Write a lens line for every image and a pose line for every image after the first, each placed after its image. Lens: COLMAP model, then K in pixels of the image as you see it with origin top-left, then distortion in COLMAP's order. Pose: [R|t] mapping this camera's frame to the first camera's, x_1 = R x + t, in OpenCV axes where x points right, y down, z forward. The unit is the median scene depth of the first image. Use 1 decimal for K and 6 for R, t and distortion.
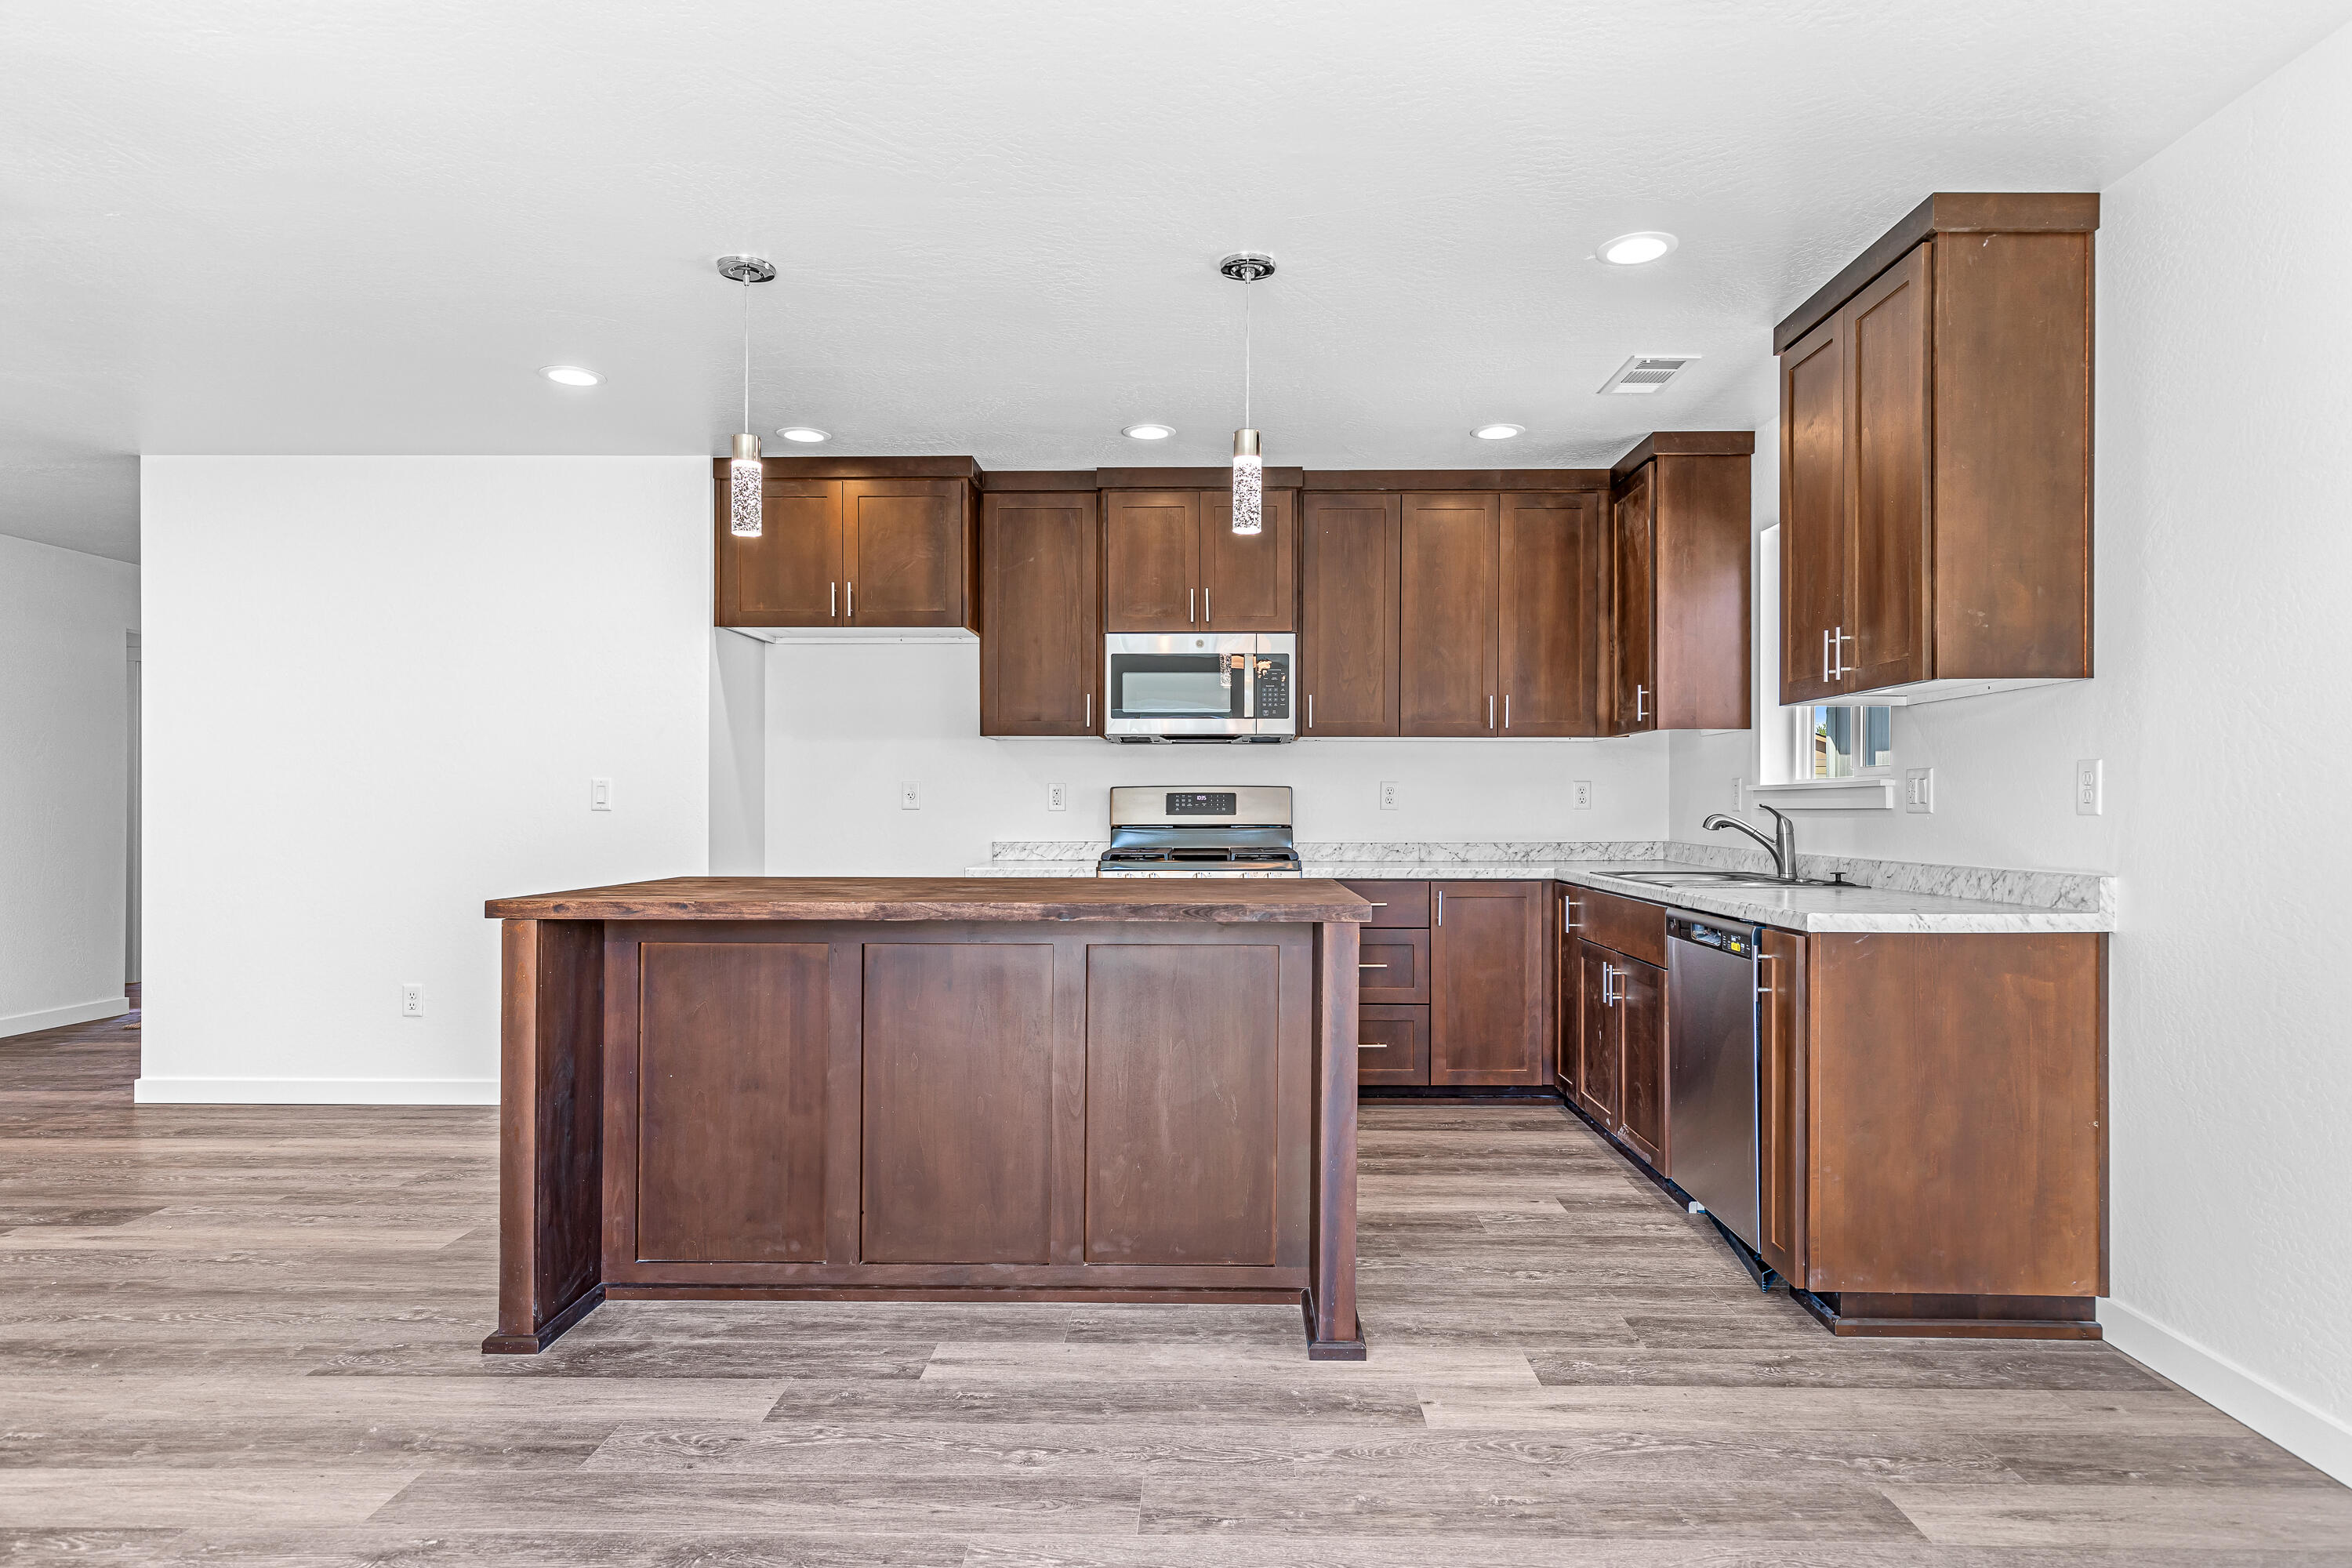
lens RADIAL K [[1305.2, 0, 1186.7], [0, 1305.2, 812.1], [0, 0, 1]] dist [0.007605, -0.002141]
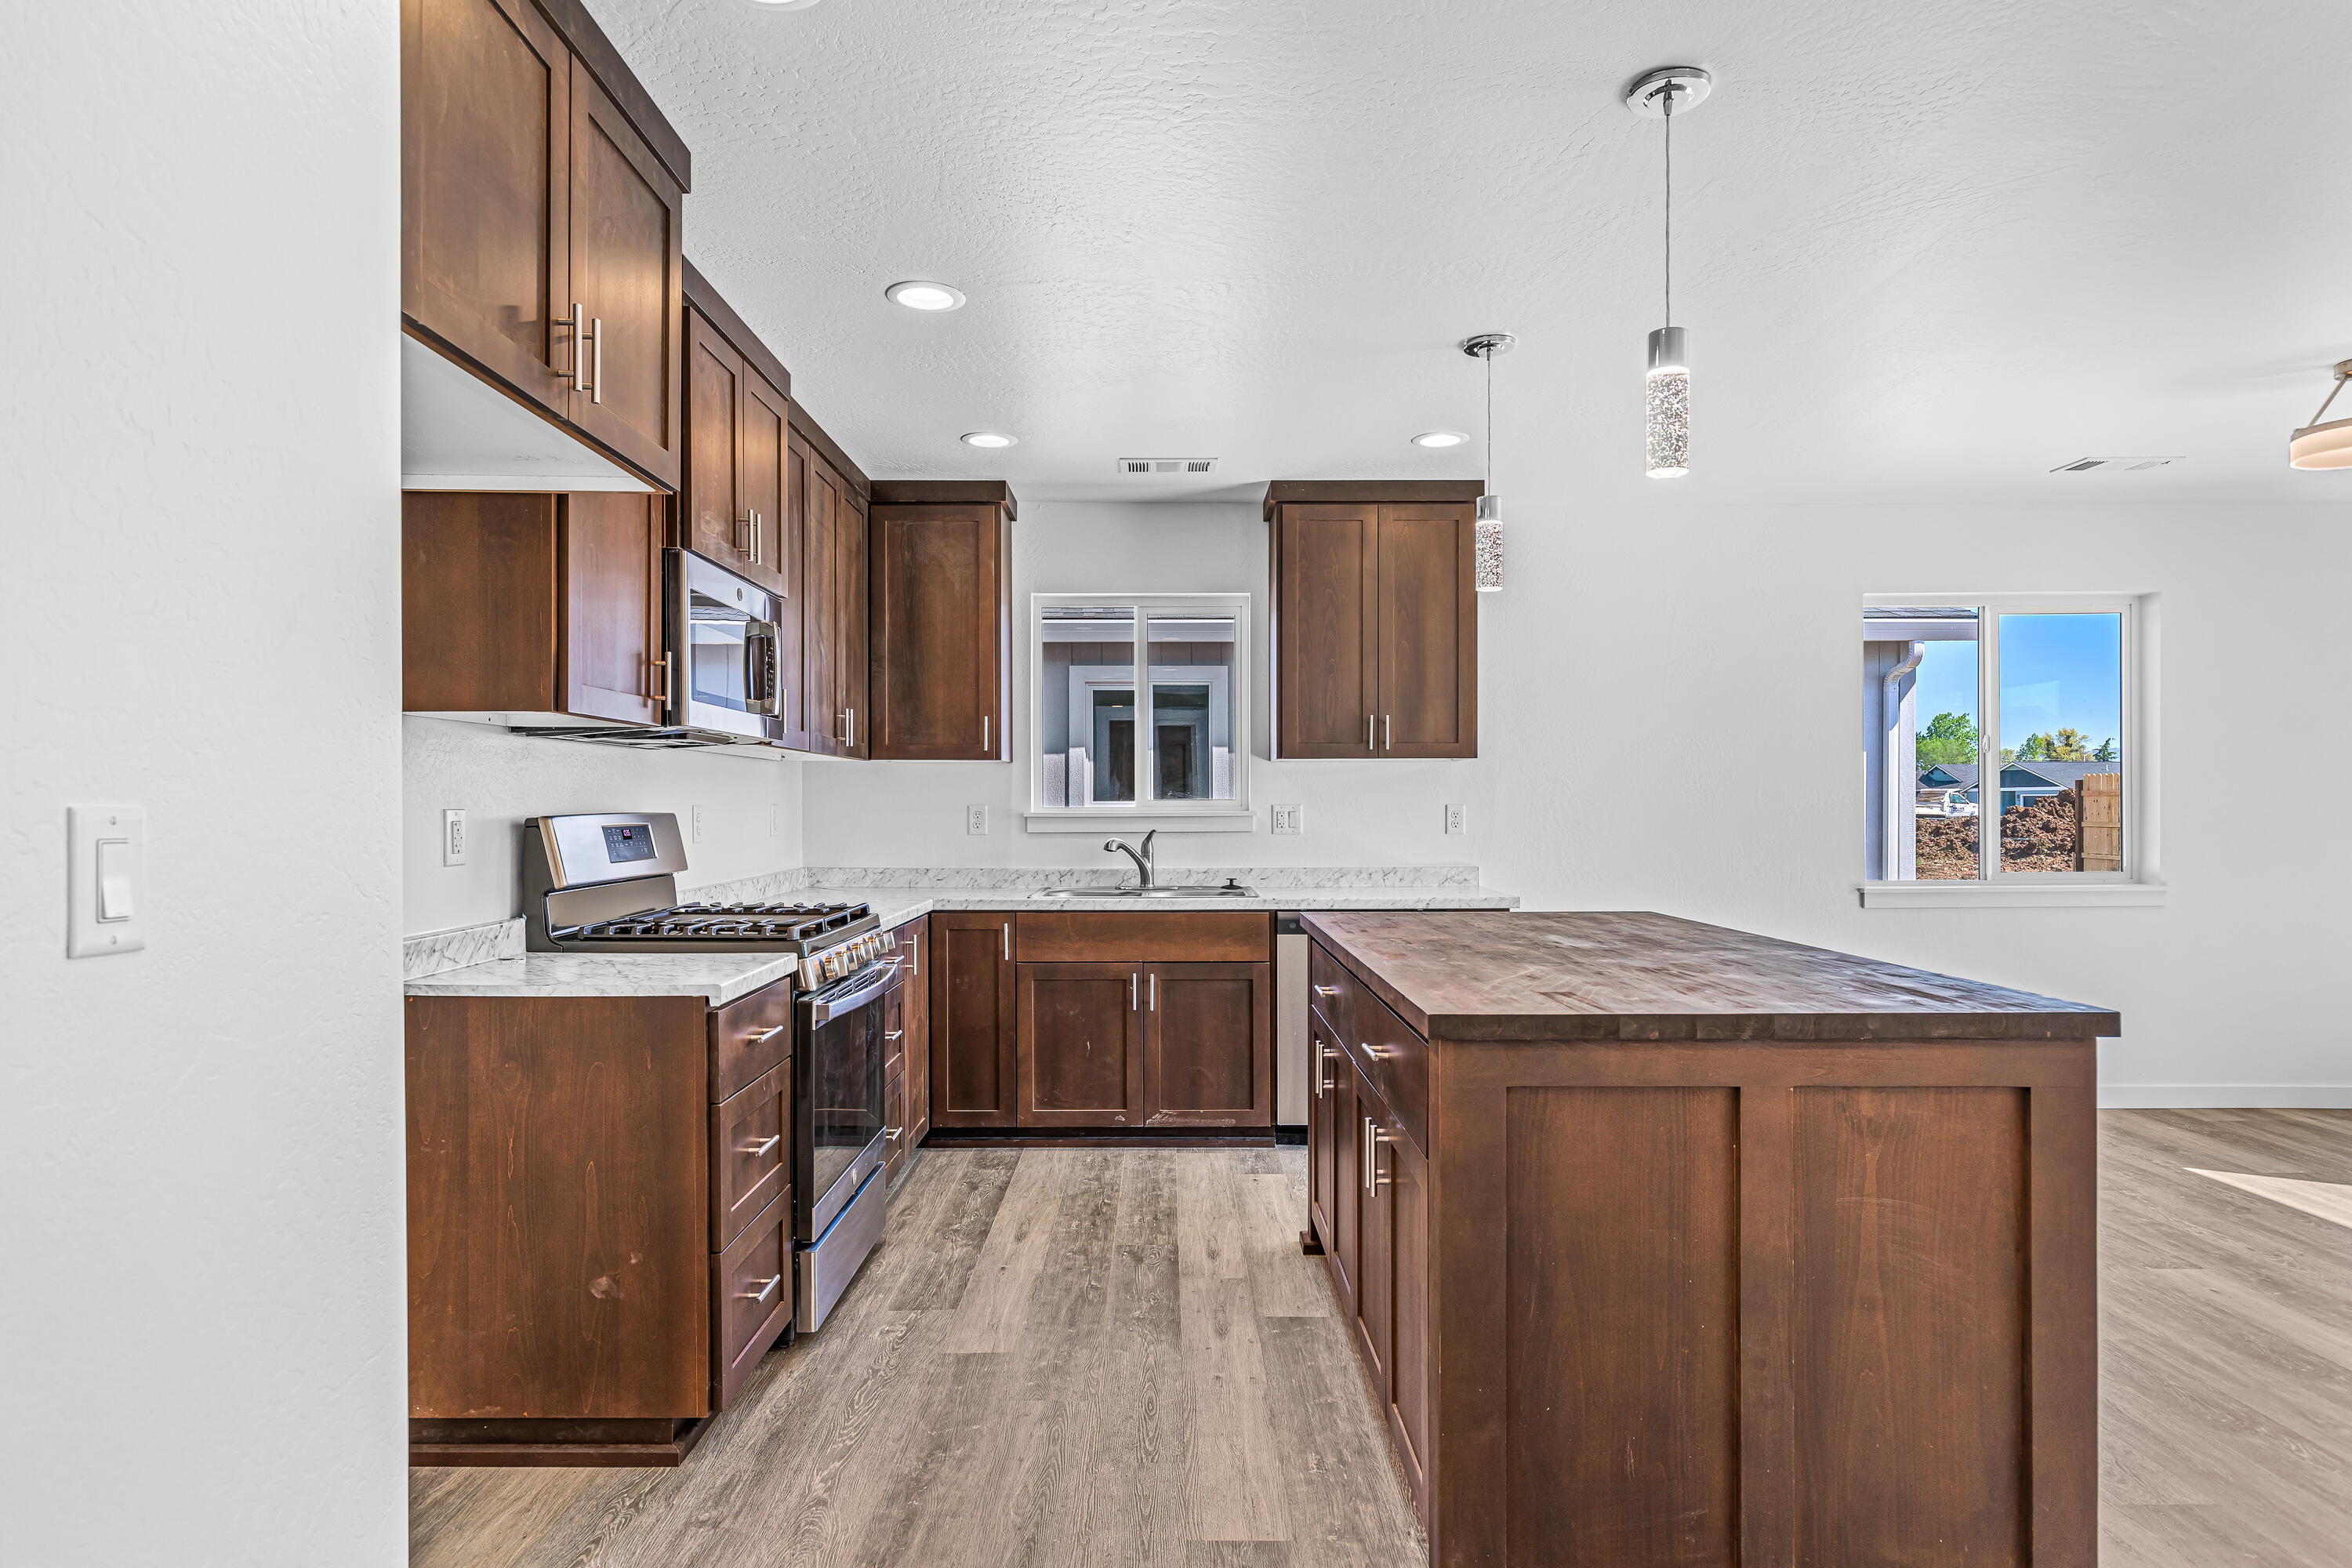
lens RADIAL K [[1305.2, 0, 1171.5], [0, 1305.2, 805.6], [0, 0, 1]] dist [0.007605, -0.002141]
pose [[-0.020522, 0.000155, 0.999789, -0.892275], [0.007174, 0.999974, -0.000008, -0.031922], [-0.999764, 0.007172, -0.020522, 1.109922]]
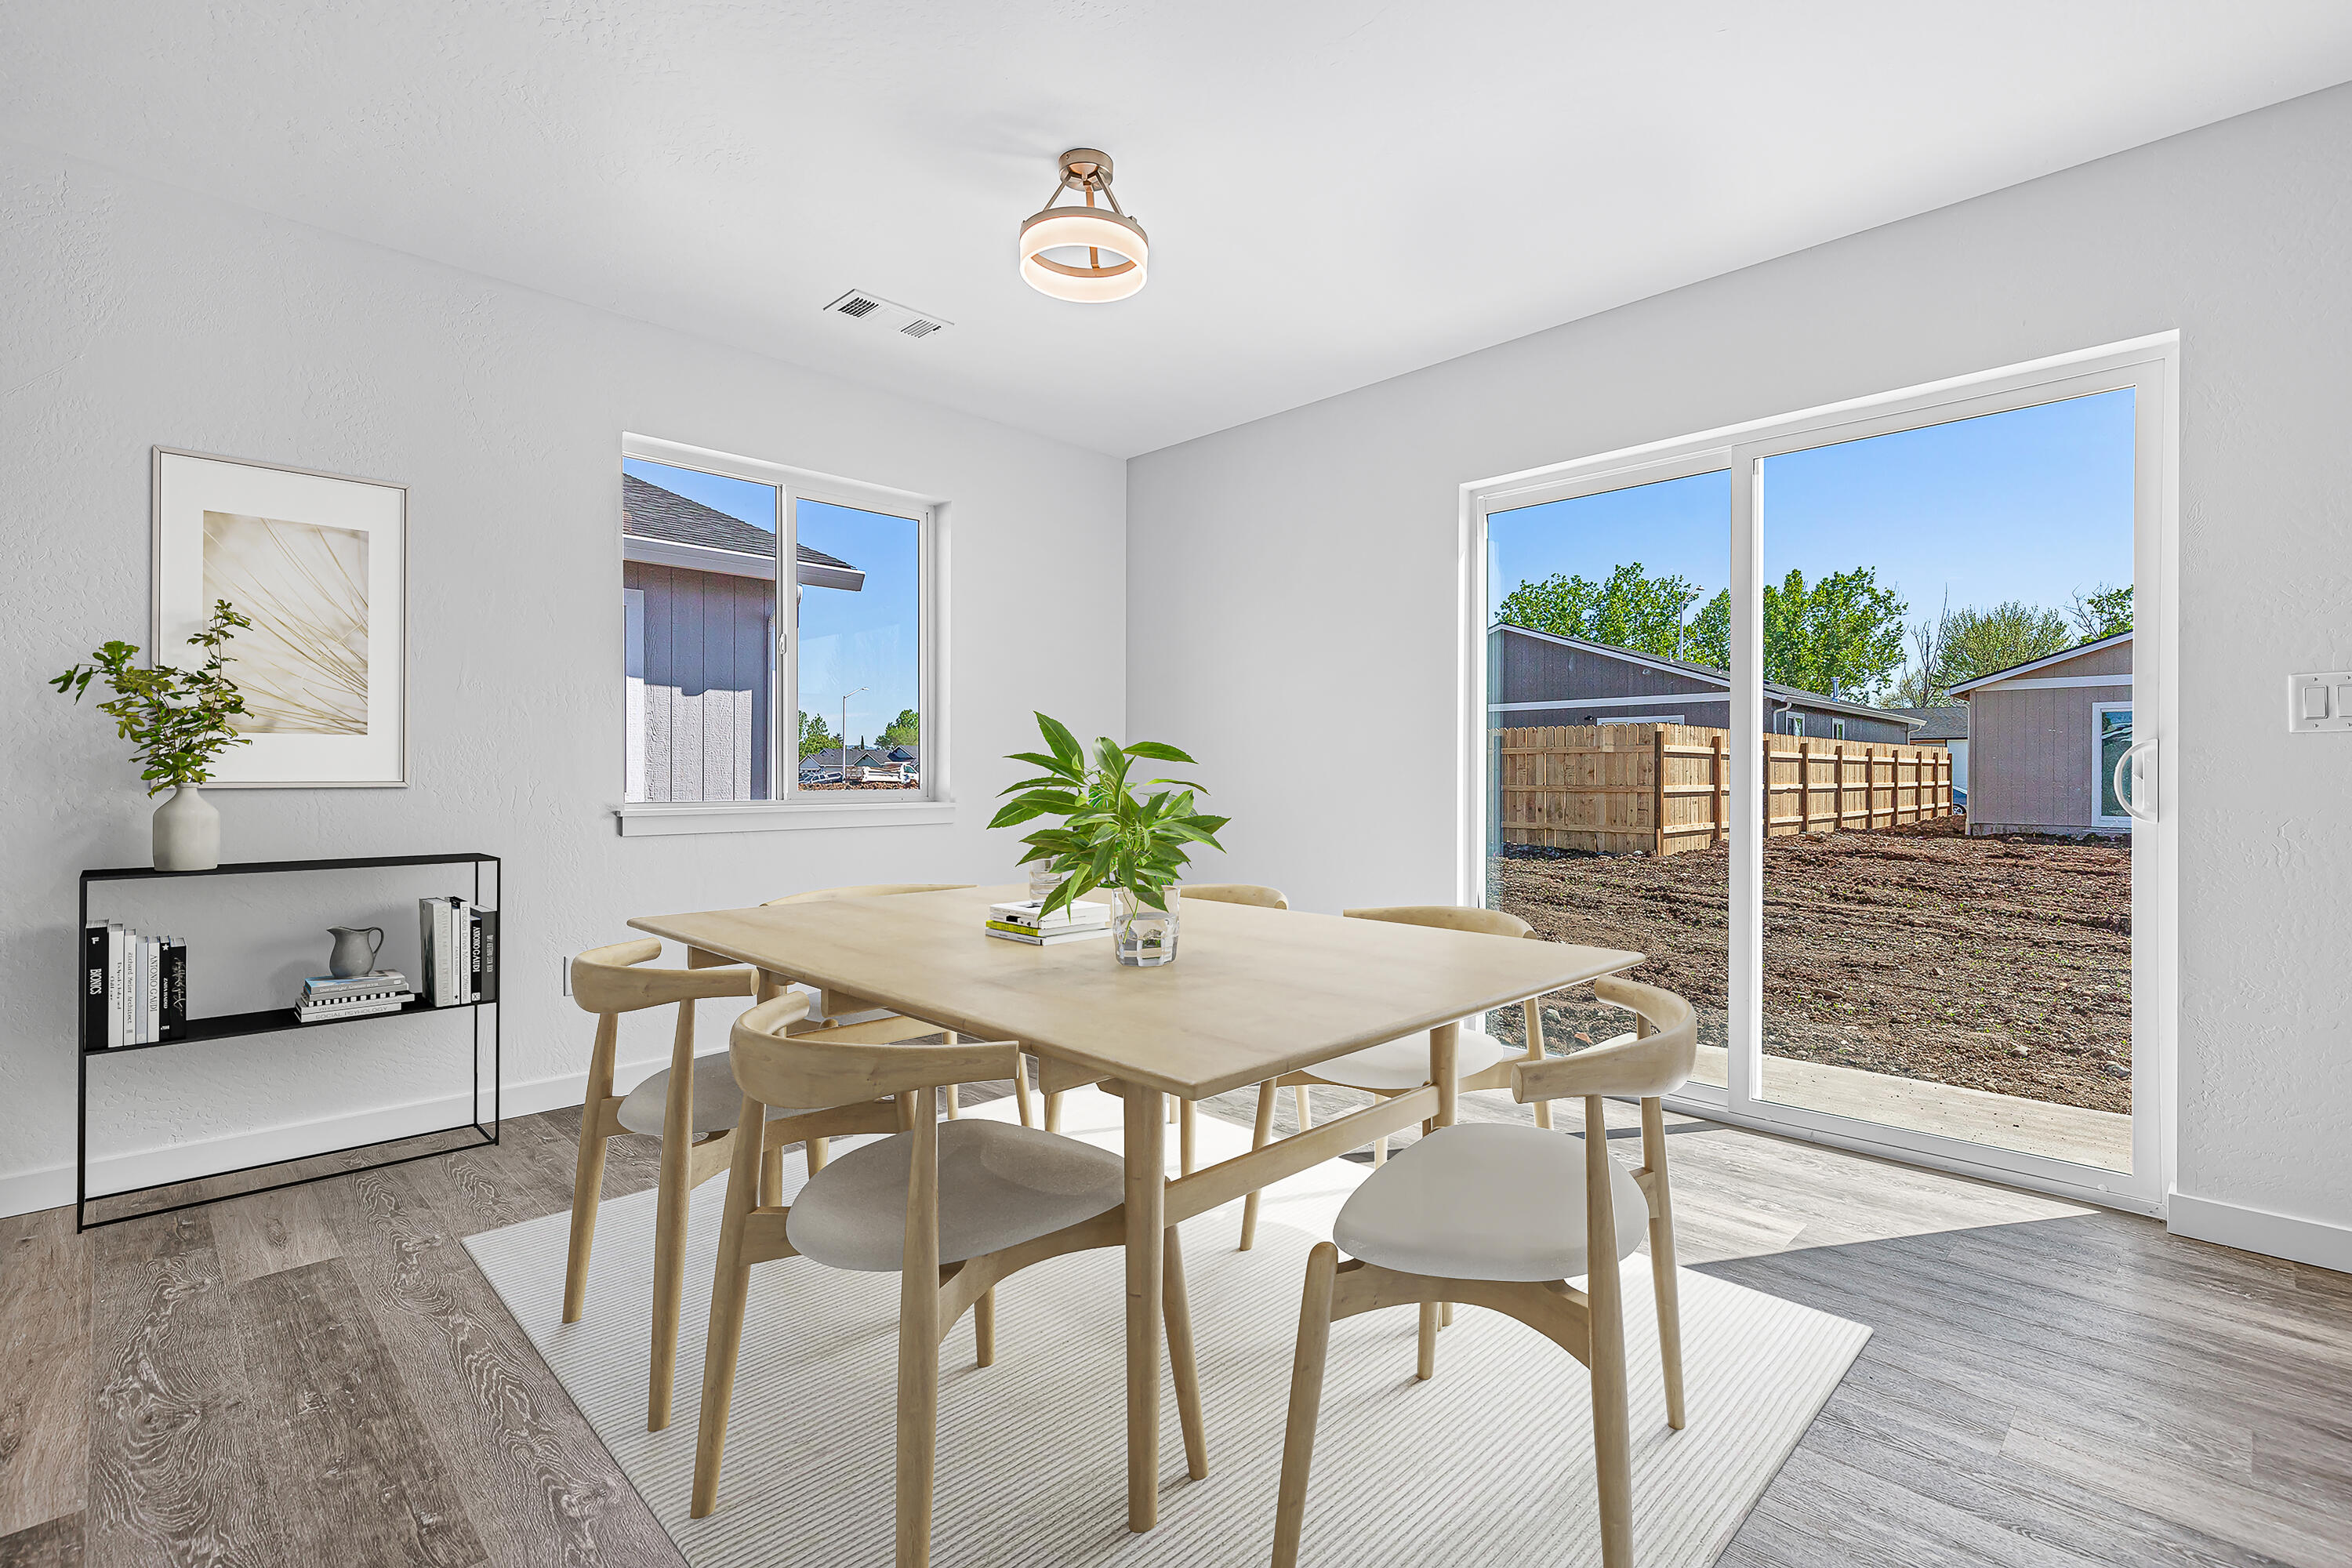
lens RADIAL K [[1071.5, 0, 1168.0], [0, 1071.5, 773.6], [0, 0, 1]] dist [0.021808, -0.002102]
pose [[-0.710759, 0.001436, 0.703435, -0.452032], [0.002165, 0.999998, 0.000146, 0.032520], [-0.703433, 0.001626, -0.710760, 0.650465]]
